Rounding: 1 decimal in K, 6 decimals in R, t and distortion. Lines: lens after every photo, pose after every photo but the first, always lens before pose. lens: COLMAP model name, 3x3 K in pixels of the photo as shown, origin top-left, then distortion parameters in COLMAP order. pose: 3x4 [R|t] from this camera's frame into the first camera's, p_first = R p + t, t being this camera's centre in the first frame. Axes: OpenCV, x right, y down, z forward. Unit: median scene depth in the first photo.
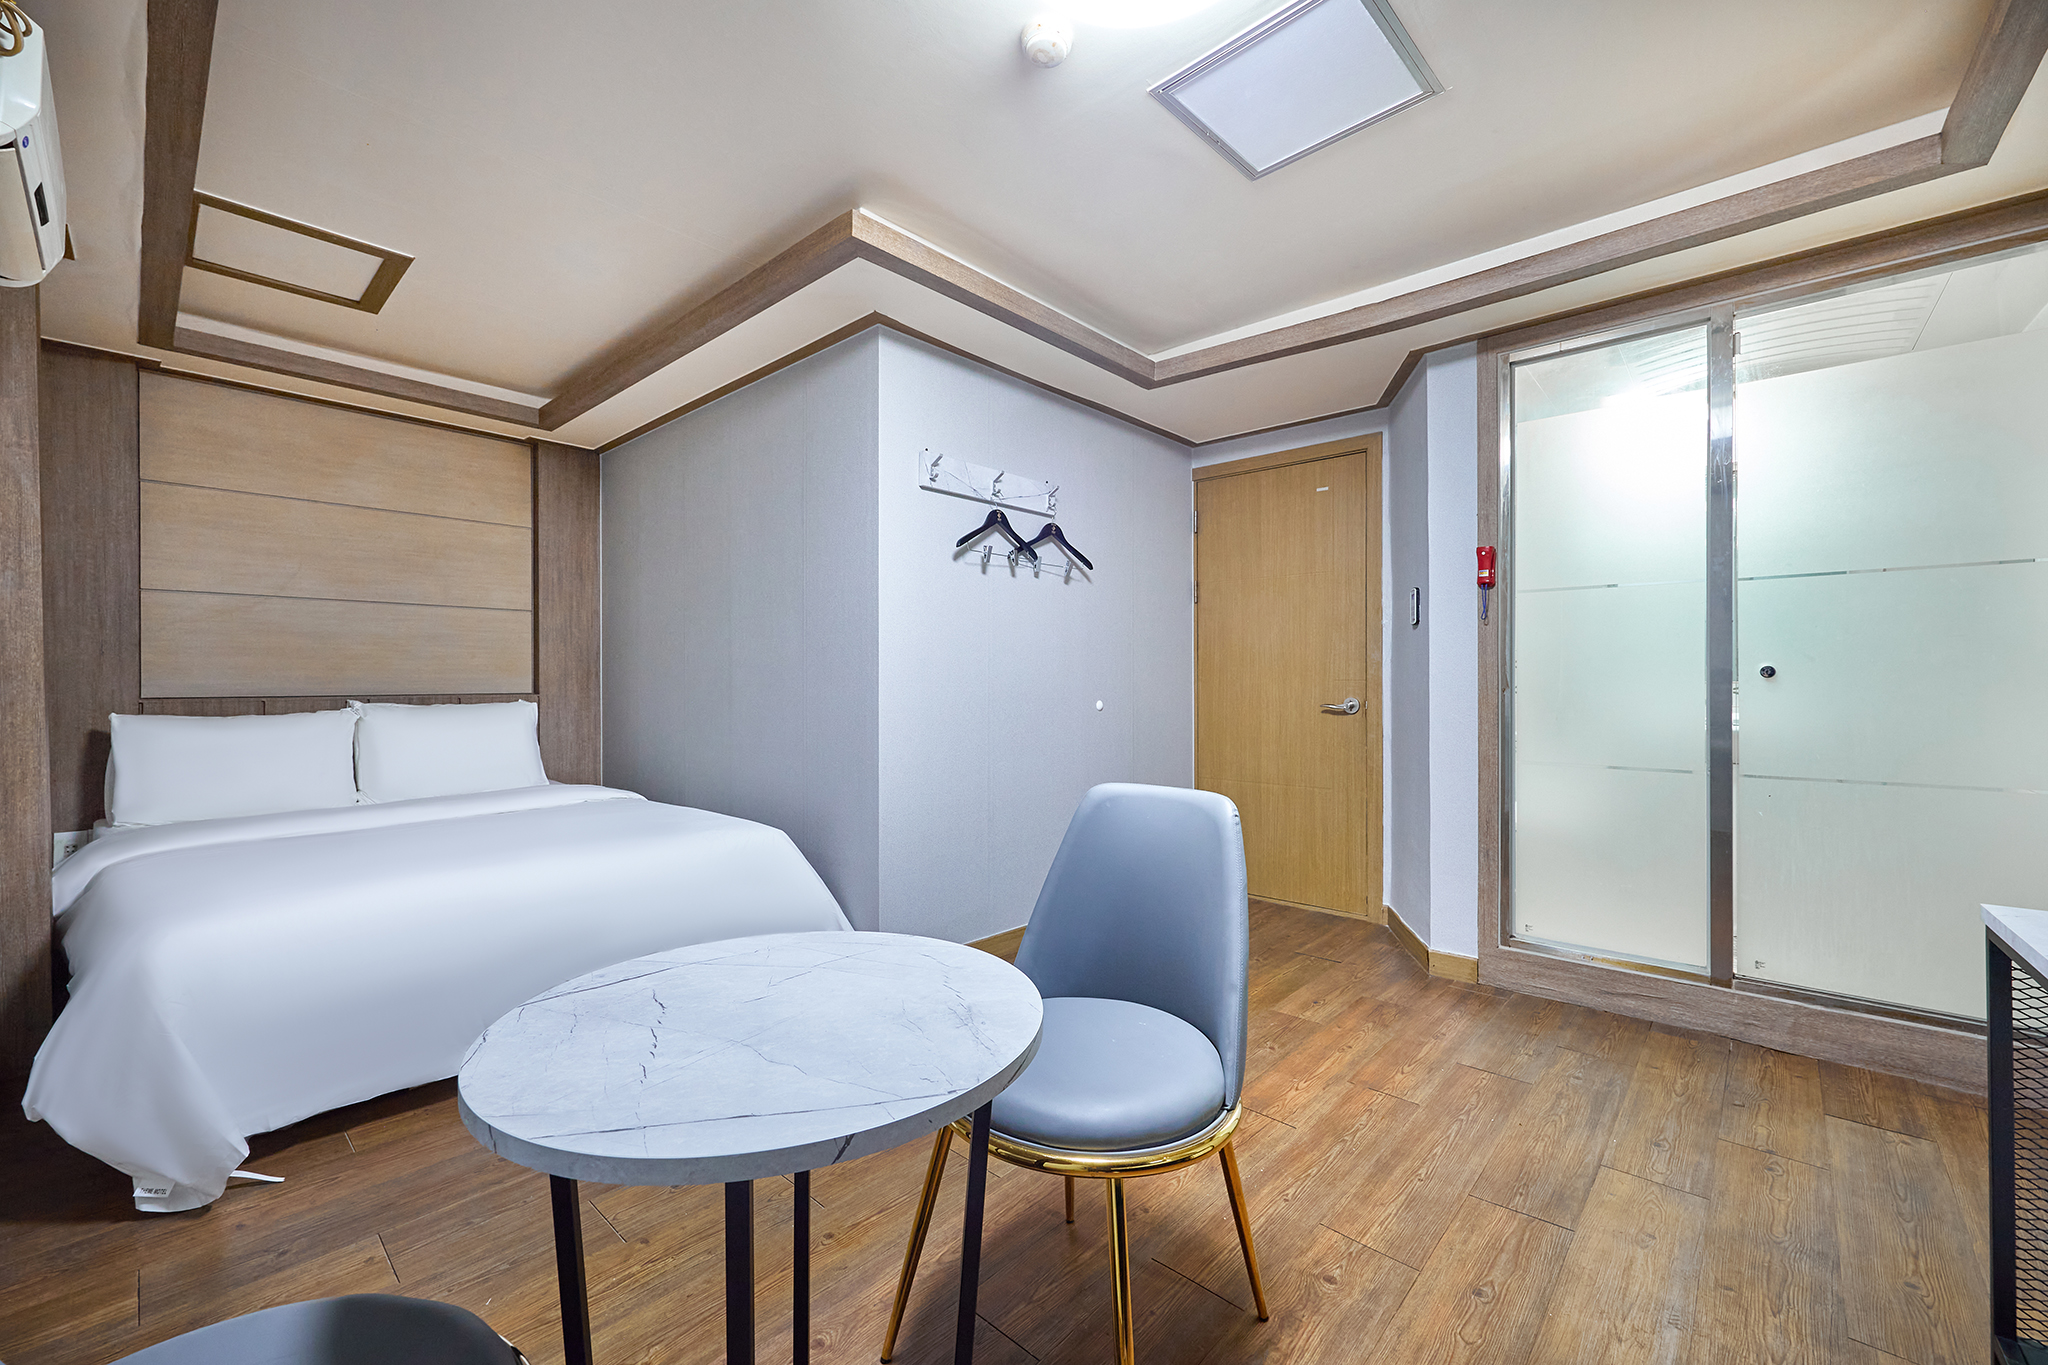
lens RADIAL K [[818.6, 0, 1024.0], [0, 818.6, 682.5], [0, 0, 1]] dist [-0.002575, 0.000091]
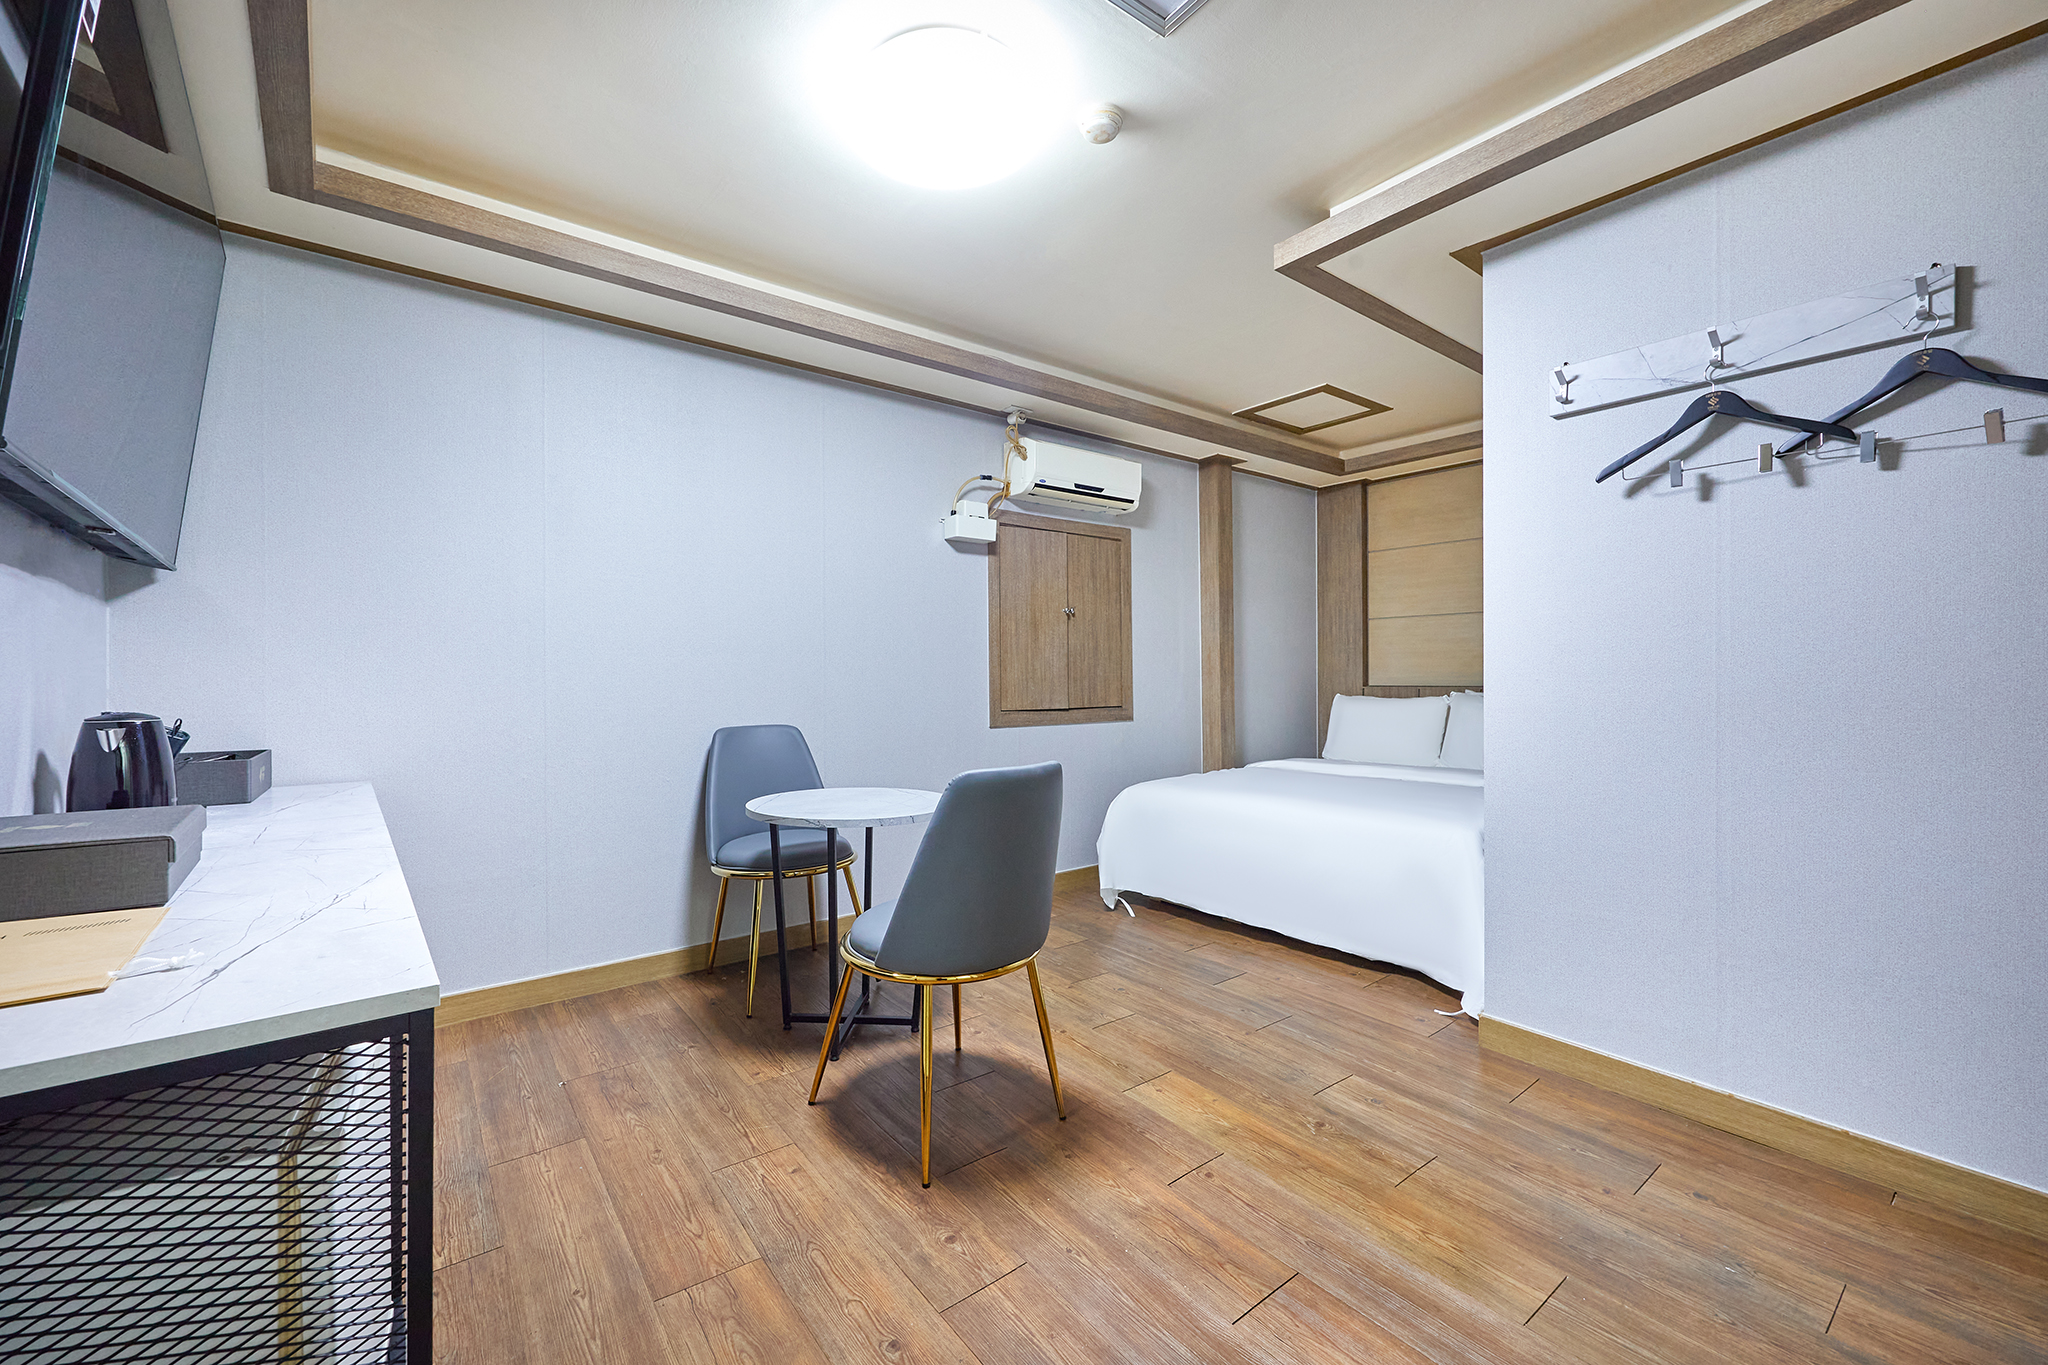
lens RADIAL K [[818.6, 0, 1024.0], [0, 818.6, 682.5], [0, 0, 1]] dist [-0.002575, 0.000091]
pose [[-0.166511, 0.008151, -0.986006, 0.666333], [-0.000931, 0.999964, 0.008424, -0.000304], [0.986039, 0.002321, -0.166498, 0.604207]]
